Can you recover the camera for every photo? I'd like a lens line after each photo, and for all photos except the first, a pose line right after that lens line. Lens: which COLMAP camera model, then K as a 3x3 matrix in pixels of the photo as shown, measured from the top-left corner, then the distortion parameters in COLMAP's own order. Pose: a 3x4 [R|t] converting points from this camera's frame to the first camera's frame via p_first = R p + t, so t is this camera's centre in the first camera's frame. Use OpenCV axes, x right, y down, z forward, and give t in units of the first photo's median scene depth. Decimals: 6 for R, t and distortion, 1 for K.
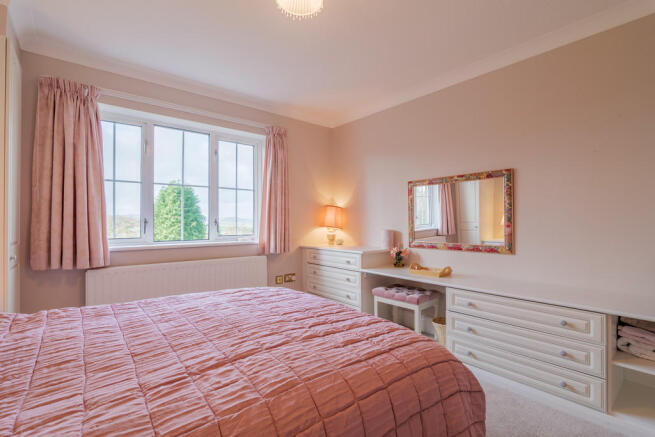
lens RADIAL K [[307.9, 0, 329.0], [0, 307.9, 216.1], [0, 0, 1]] dist [-0.004758, -0.000044]
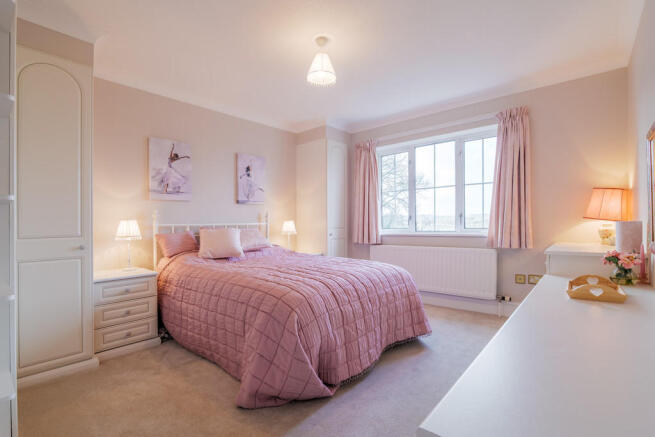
lens RADIAL K [[307.9, 0, 329.0], [0, 307.9, 216.1], [0, 0, 1]] dist [-0.004758, -0.000044]
pose [[0.171125, -0.023894, -0.984960, 0.658358], [0.035552, 0.999205, -0.018063, 0.023494], [0.984608, -0.031926, 0.171838, 0.330478]]
